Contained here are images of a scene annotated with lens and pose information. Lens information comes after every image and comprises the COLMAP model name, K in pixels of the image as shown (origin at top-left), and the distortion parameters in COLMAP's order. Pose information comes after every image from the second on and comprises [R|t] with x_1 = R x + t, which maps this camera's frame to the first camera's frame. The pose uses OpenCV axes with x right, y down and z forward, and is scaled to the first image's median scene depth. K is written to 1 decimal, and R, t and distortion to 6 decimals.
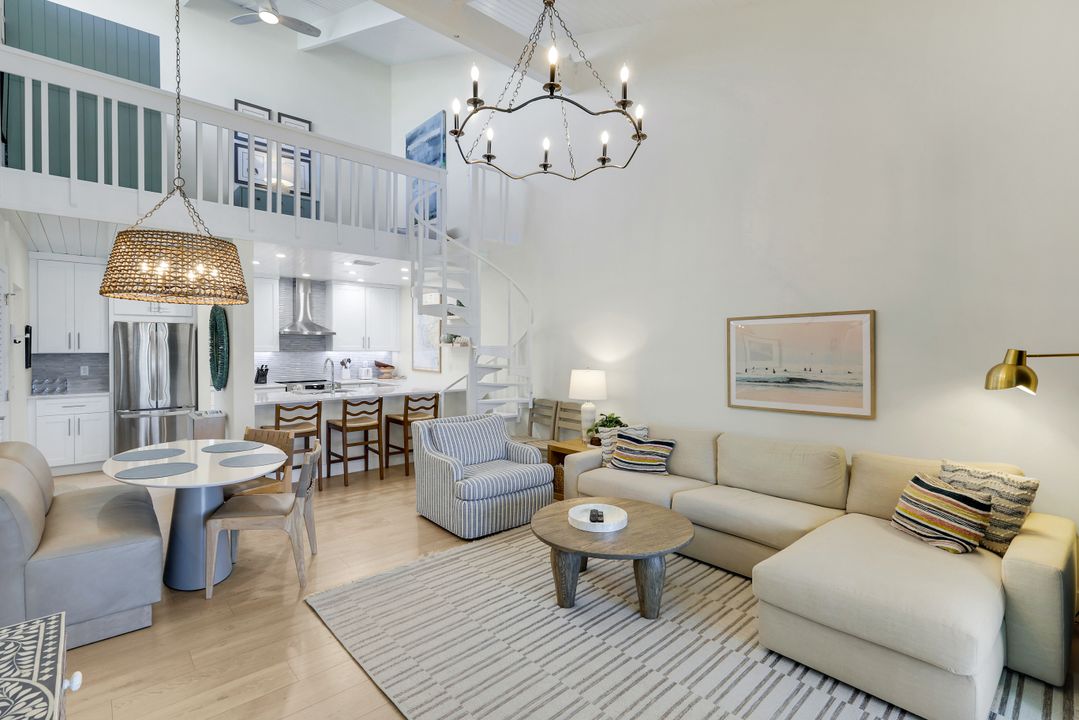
lens RADIAL K [[499.9, 0, 544.1], [0, 499.9, 352.9], [0, 0, 1]] dist [0.000502, 0.000232]
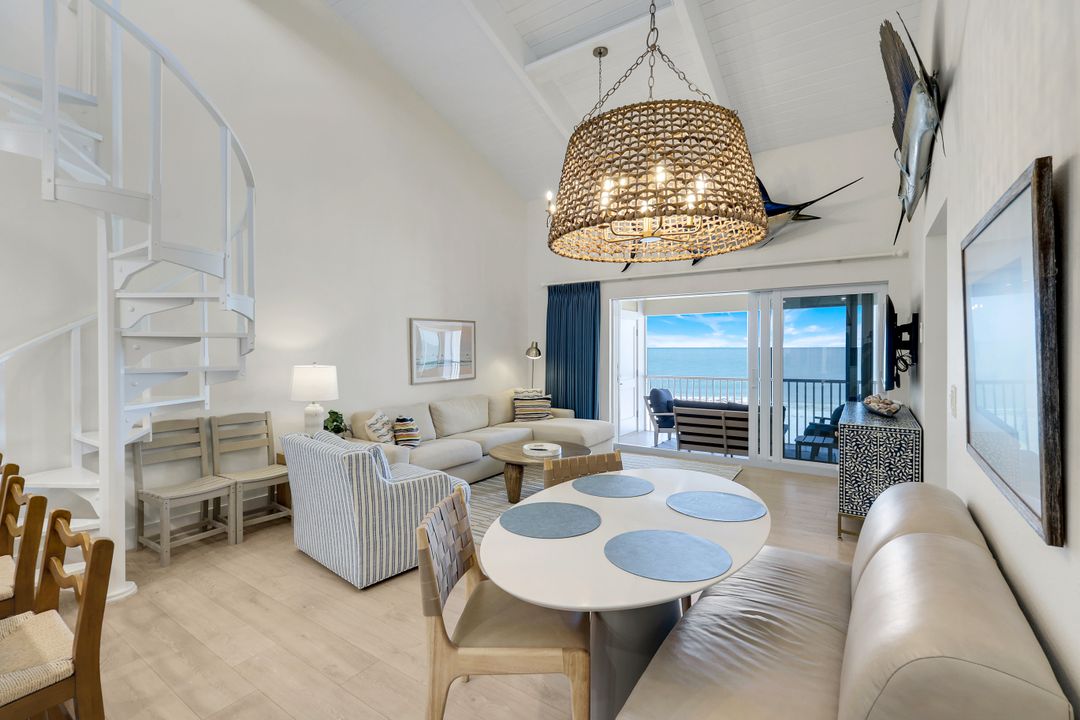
lens RADIAL K [[477.8, 0, 537.4], [0, 477.8, 349.2], [0, 0, 1]] dist [0.001746, 0.000072]
pose [[-0.222826, -0.006175, 0.974839, -0.939614], [0.013229, 0.999869, 0.009357, 0.005847], [-0.974768, 0.014982, -0.222715, 0.950934]]
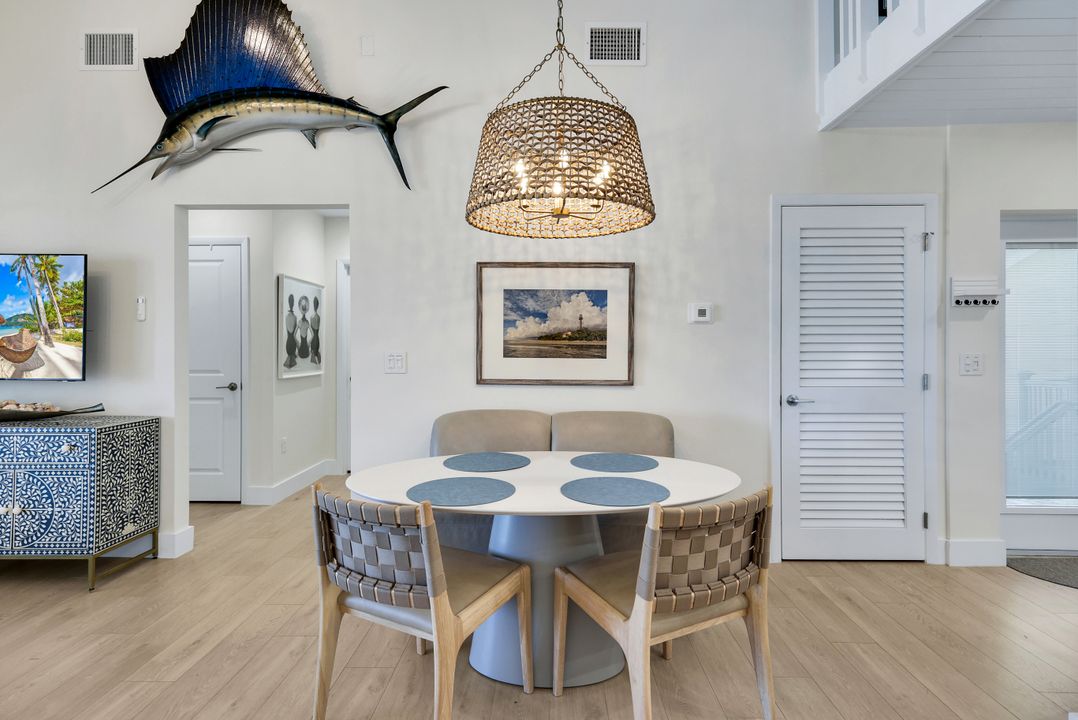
lens RADIAL K [[574.1, 0, 534.5], [0, 574.1, 346.2], [0, 0, 1]] dist [0.002510, 0.000755]
pose [[-0.686475, -0.003042, -0.727147, -0.124594], [-0.010277, 0.999932, 0.005519, 0.037917], [0.727081, 0.011262, -0.686460, 1.131666]]
